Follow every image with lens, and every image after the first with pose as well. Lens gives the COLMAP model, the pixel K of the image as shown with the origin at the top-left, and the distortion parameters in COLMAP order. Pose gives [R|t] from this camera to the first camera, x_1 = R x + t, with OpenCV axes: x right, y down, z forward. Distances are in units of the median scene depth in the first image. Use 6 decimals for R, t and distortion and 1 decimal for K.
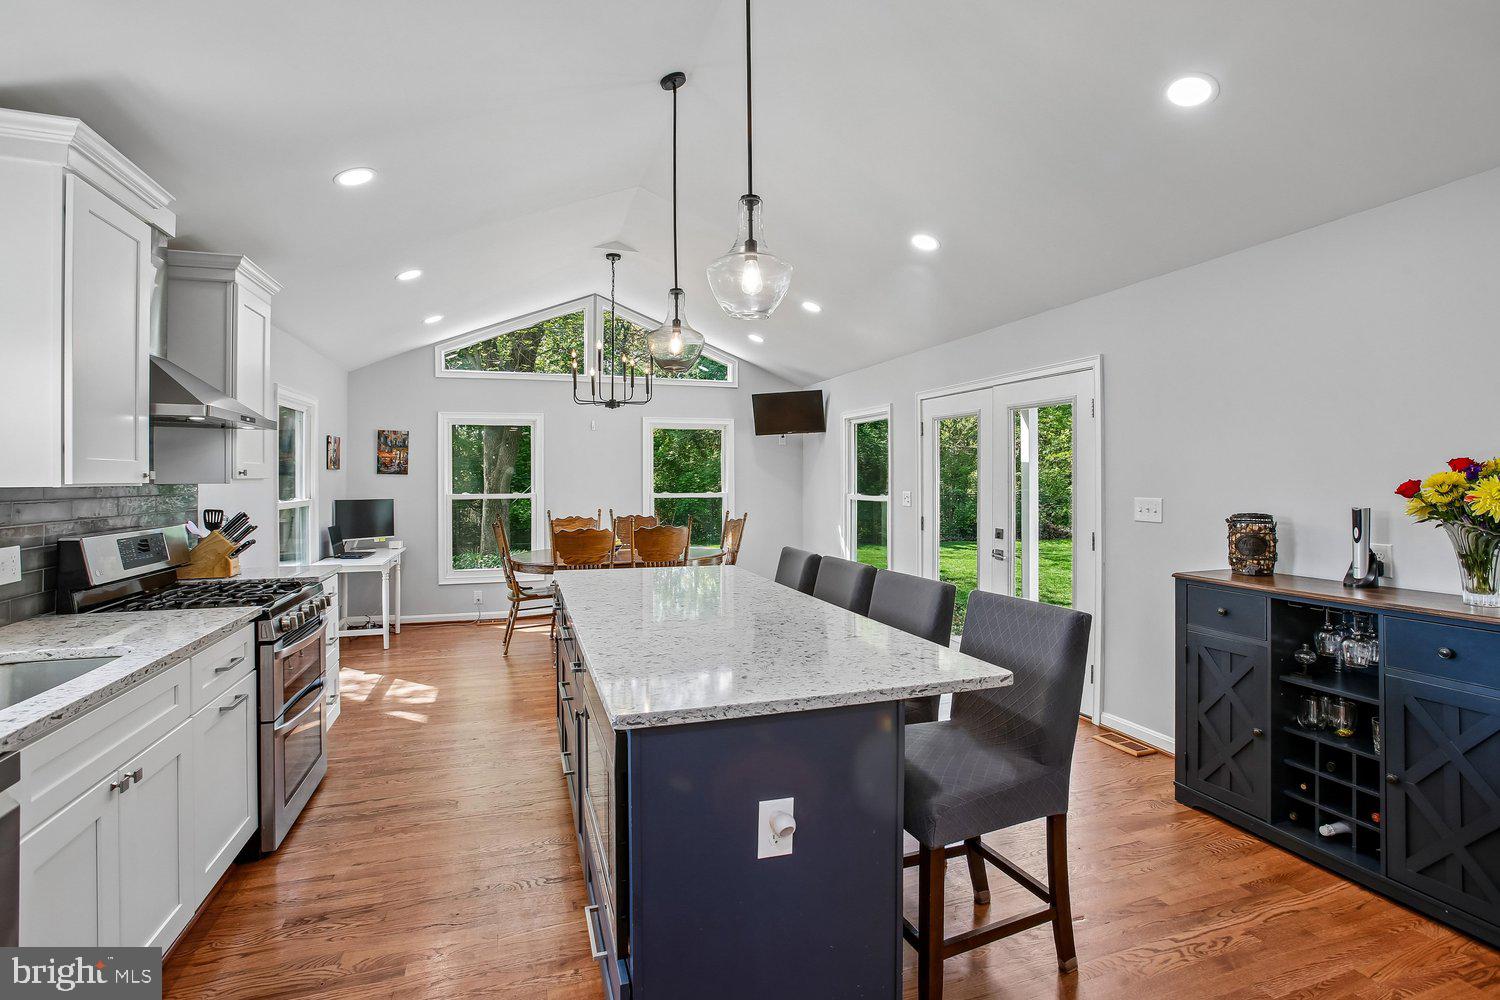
lens RADIAL K [[703.7, 0, 761.1], [0, 703.7, 465.4], [0, 0, 1]] dist [-0.057144, 0.014856]
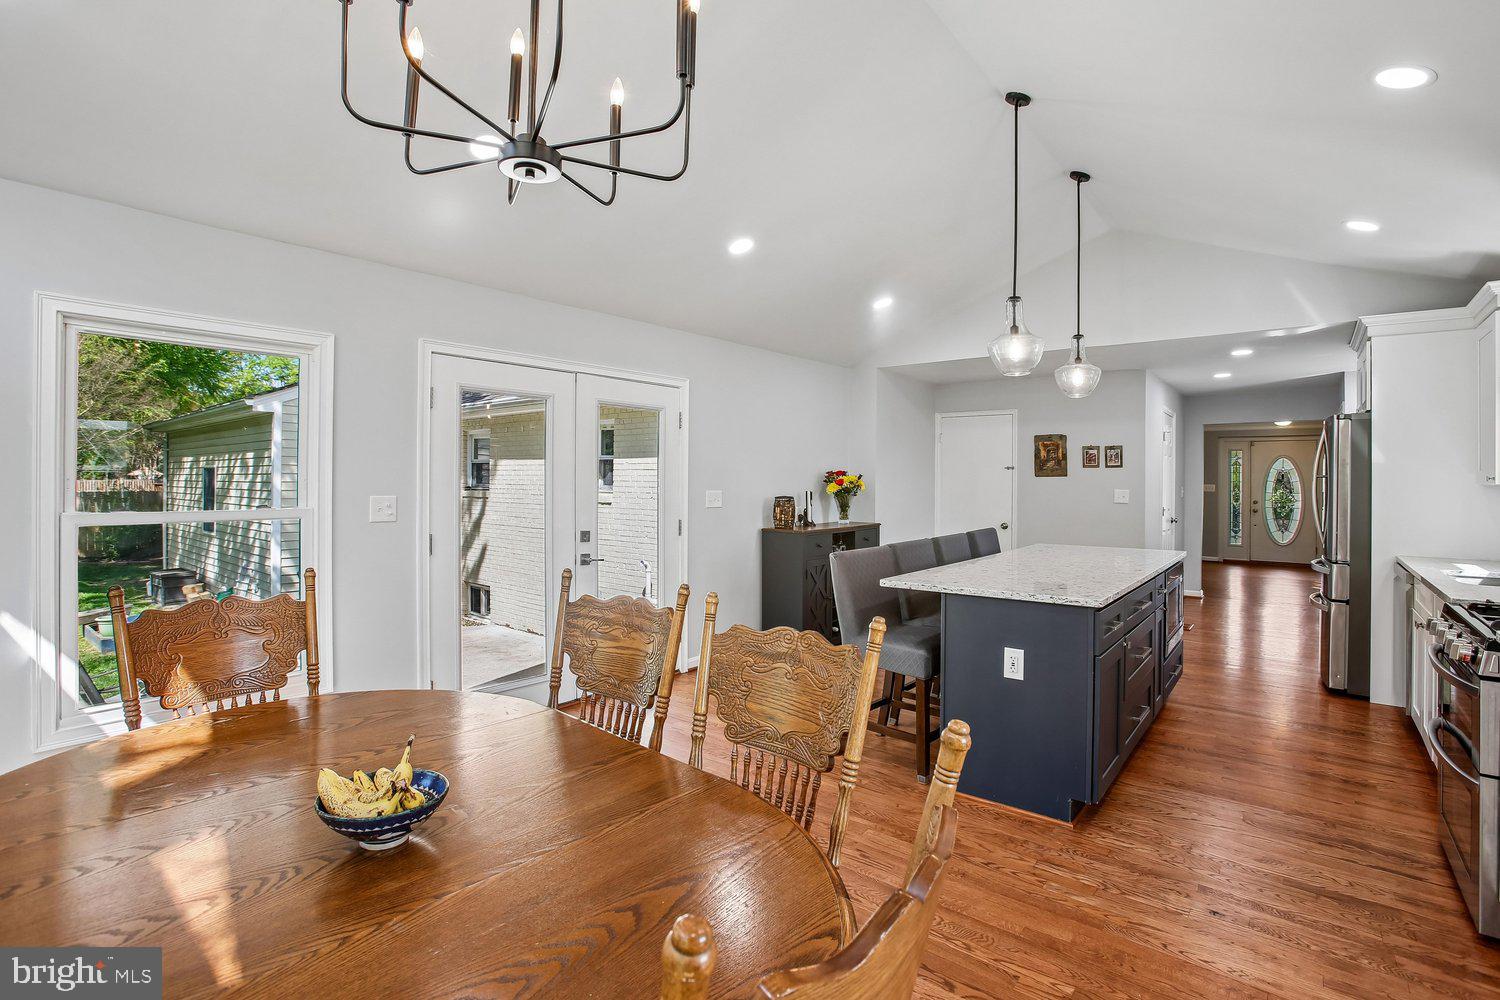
lens RADIAL K [[703.7, 0, 744.8], [0, 703.7, 488.4], [0, 0, 1]] dist [-0.057144, 0.014856]
pose [[-0.520216, -0.010480, 0.853971, -0.381877], [-0.021061, 0.999778, -0.000561, 0.022167], [-0.853775, -0.018277, -0.520321, 0.906534]]
